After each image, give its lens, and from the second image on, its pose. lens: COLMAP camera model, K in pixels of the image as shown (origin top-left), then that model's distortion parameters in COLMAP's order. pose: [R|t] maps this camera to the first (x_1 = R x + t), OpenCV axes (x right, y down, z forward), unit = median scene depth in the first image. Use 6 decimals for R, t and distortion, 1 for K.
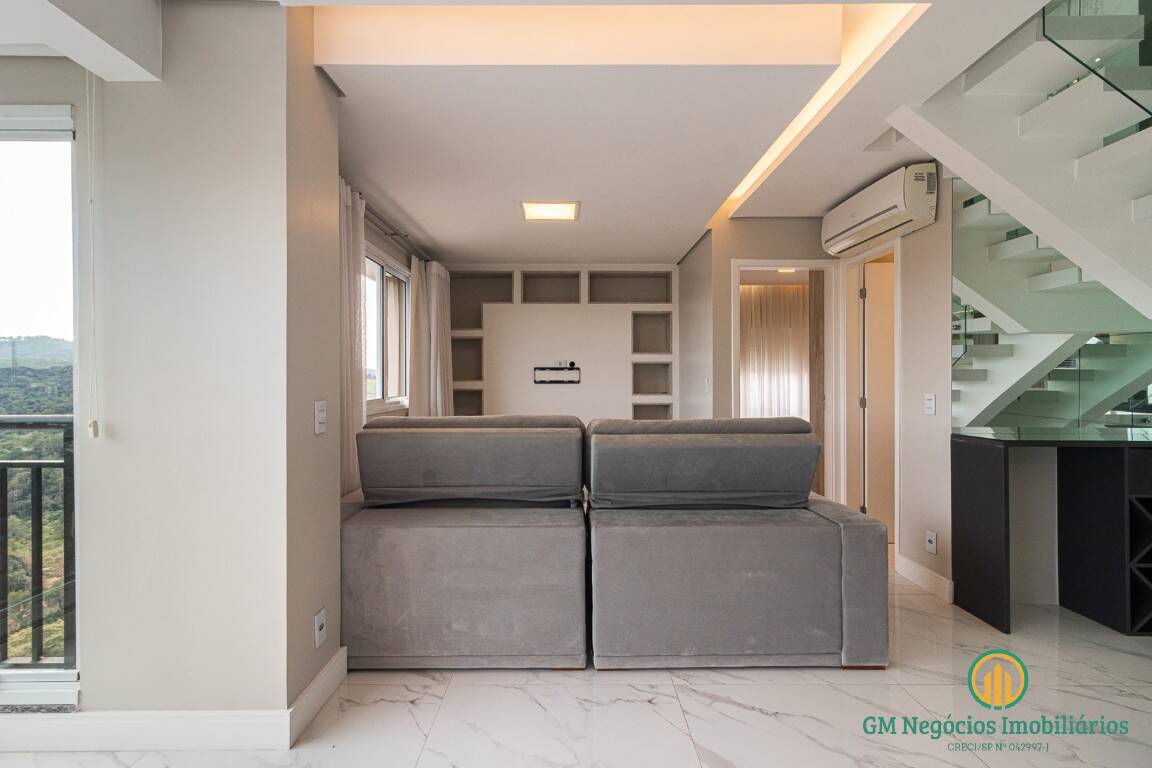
lens RADIAL K [[533.1, 0, 569.6], [0, 533.1, 381.9], [0, 0, 1]] dist [0.002733, 0.000759]
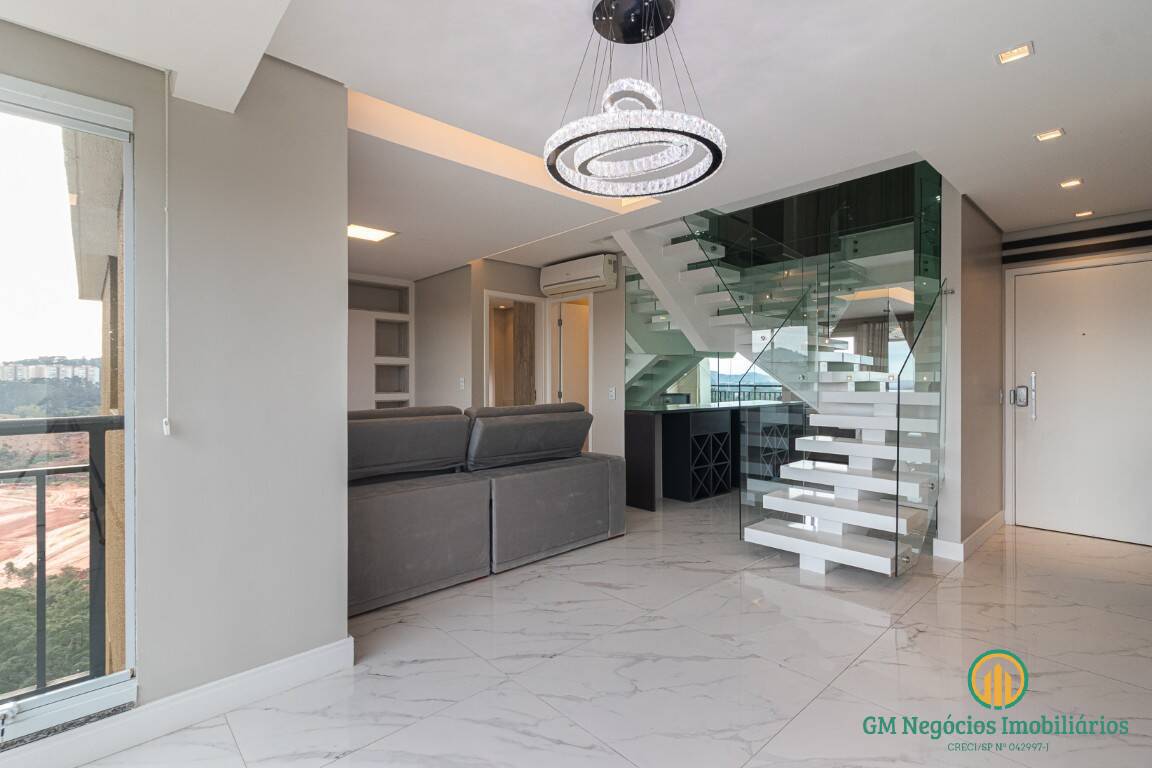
lens RADIAL K [[526.6, 0, 576.0], [0, 526.6, 384.0], [0, 0, 1]] dist [0.001787, 0.000237]
pose [[0.735478, -0.005406, 0.677527, -0.694467], [0.002704, 0.999984, 0.005043, 0.001556], [-0.677543, -0.001877, 0.735481, -0.208981]]
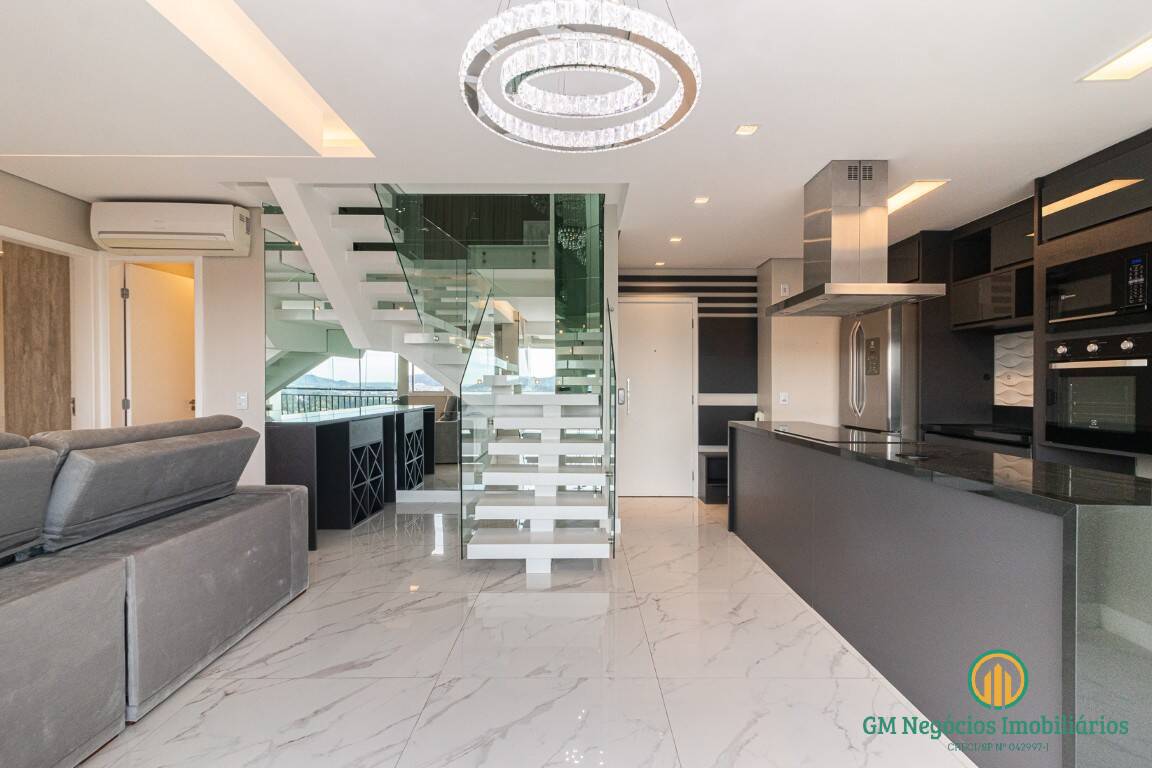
lens RADIAL K [[531.6, 0, 579.9], [0, 531.6, 389.8], [0, 0, 1]] dist [0.001598, 0.000275]
pose [[-0.002234, -0.011117, 0.999936, -0.703772], [-0.000242, 0.999938, 0.011117, 0.001702], [-0.999997, -0.000217, -0.002237, 0.264507]]
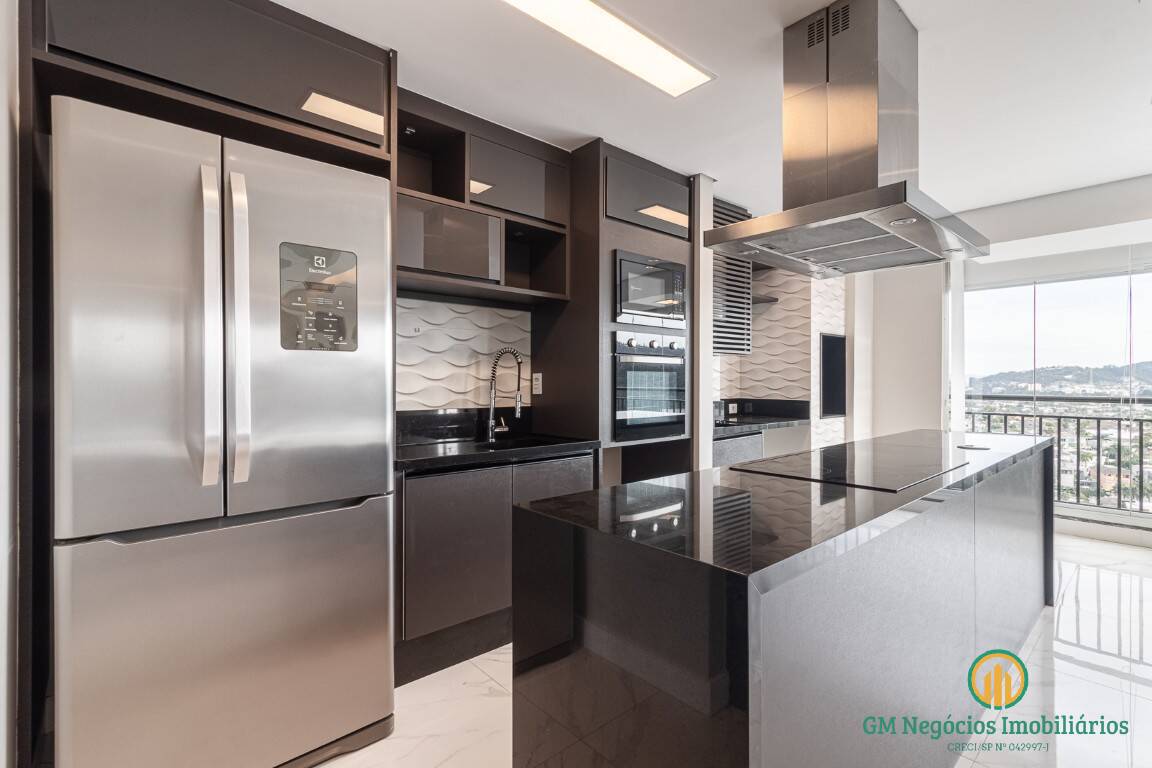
lens RADIAL K [[533.1, 0, 569.6], [0, 533.1, 381.9], [0, 0, 1]] dist [0.002733, 0.000759]
pose [[-0.750843, -0.002252, -0.660476, 1.358445], [-0.006676, 0.999969, 0.004180, 0.005536], [0.660446, 0.007548, -0.750835, -0.054204]]
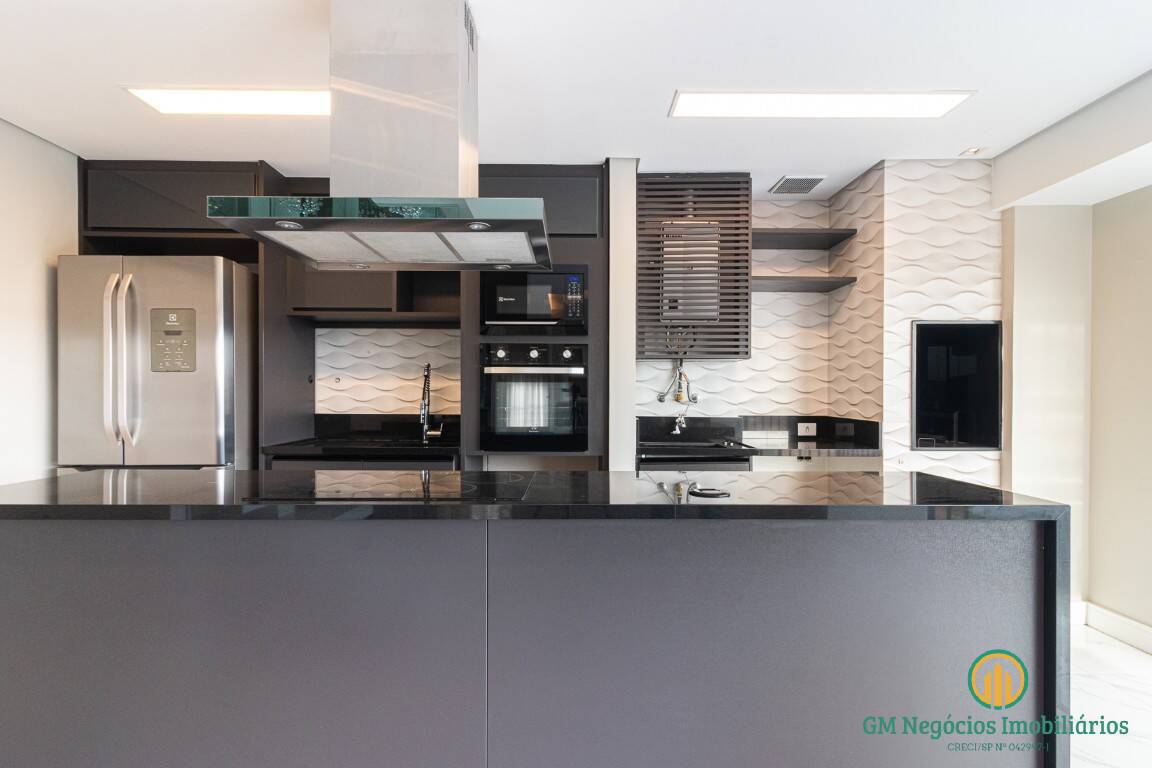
lens RADIAL K [[537.3, 0, 573.5], [0, 537.3, 394.7], [0, 0, 1]] dist [0.001828, -0.000337]
pose [[-0.999957, -0.006677, -0.006431, 0.345946], [-0.006731, 0.999942, 0.008402, 0.002793], [0.006374, 0.008445, -0.999944, 0.340596]]
